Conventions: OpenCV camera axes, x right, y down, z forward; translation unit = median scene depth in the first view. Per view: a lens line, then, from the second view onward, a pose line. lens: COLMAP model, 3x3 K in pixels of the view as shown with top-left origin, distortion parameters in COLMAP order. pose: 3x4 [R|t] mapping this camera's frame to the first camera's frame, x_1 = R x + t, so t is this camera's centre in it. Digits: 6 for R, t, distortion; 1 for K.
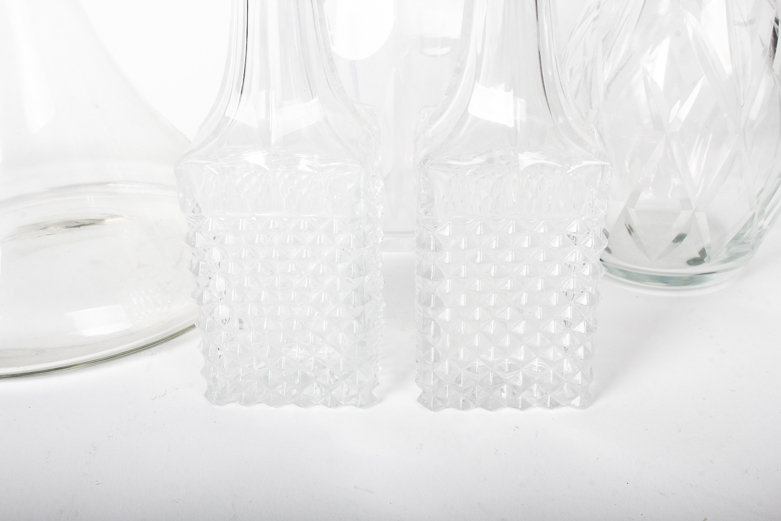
lens RADIAL K [[941.6, 0, 390.5], [0, 941.6, 260.5], [0, 0, 1]] dist [-0.010582, -0.005202]
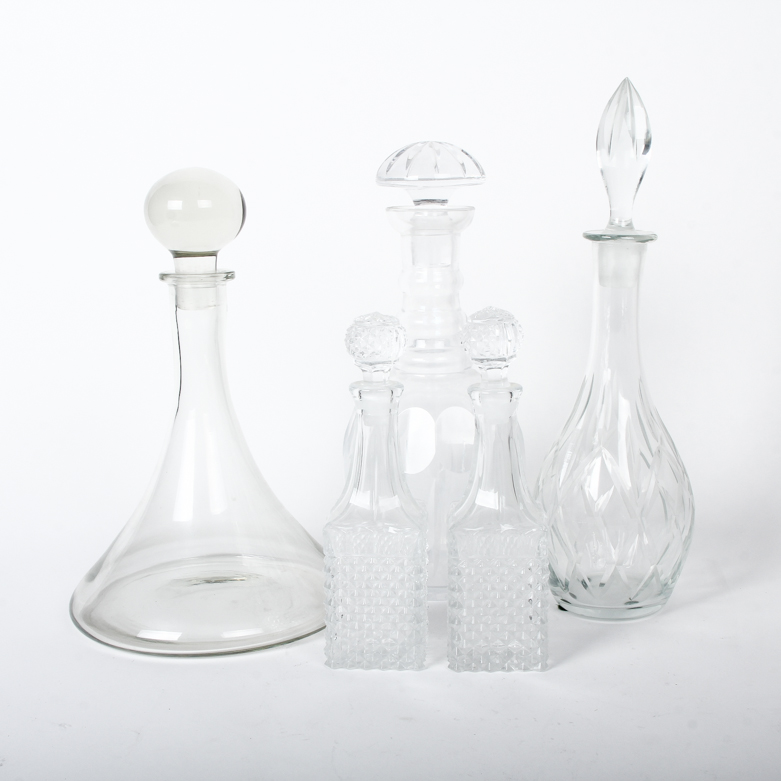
lens RADIAL K [[1230.4, 0, 390.5], [0, 1230.4, 390.5], [0, 0, 1]] dist [-0.209276, 0.025249]
pose [[0.999815, 0.008143, -0.017416, -0.046039], [-0.012448, 0.964536, -0.263657, 0.268578], [0.014651, 0.263825, 0.964459, -1.406027]]
